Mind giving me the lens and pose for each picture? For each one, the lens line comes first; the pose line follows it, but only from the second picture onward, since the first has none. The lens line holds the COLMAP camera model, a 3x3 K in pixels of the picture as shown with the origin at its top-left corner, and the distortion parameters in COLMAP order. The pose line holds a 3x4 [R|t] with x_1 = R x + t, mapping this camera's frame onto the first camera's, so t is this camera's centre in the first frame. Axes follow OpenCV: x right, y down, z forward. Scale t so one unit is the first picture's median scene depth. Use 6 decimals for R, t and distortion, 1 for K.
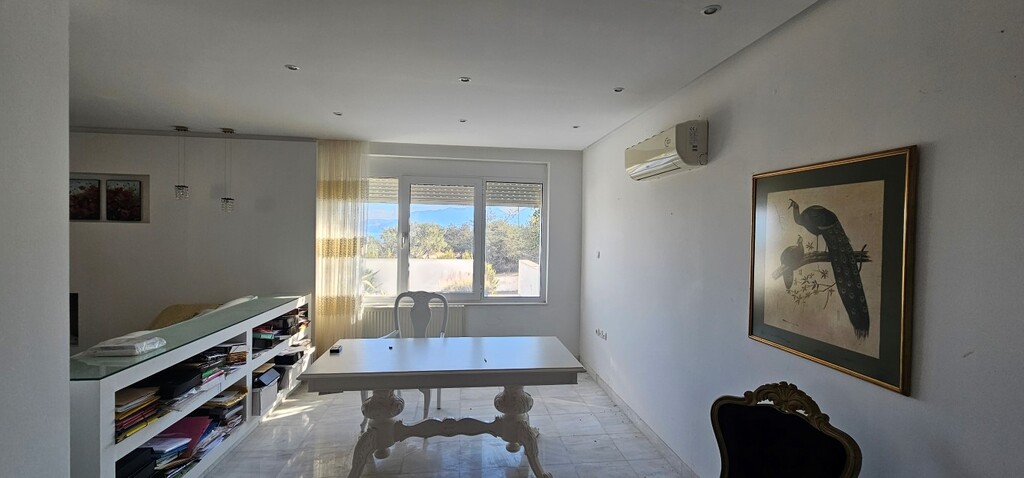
lens RADIAL K [[420.0, 0, 512.0], [0, 420.0, 238.0], [0, 0, 1]] dist [-0.002819, -0.000442]
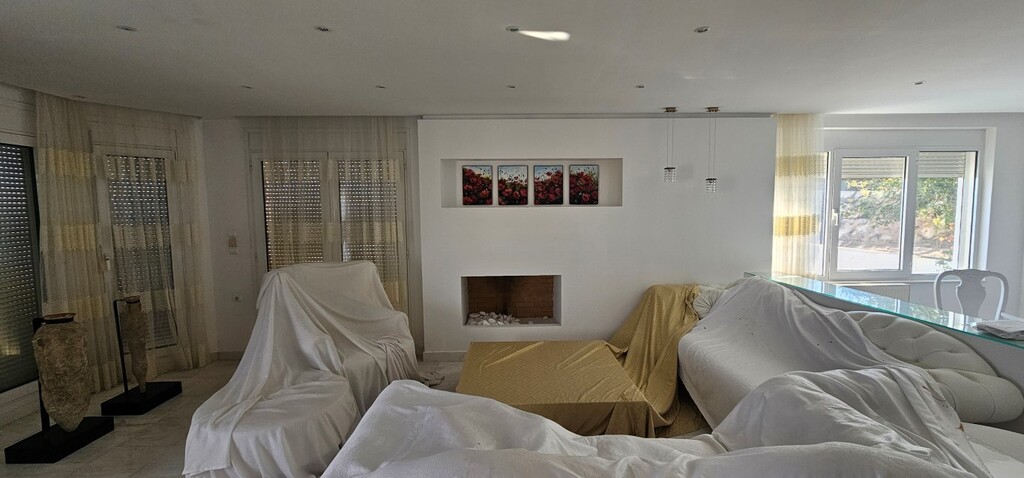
lens RADIAL K [[420.0, 0, 514.0], [0, 420.0, 239.4], [0, 0, 1]] dist [-0.002819, -0.000442]
pose [[0.994484, -0.021623, -0.102634, -0.997427], [0.028377, 0.997494, 0.064805, -0.027610], [0.100975, -0.067360, 0.992606, -0.047146]]
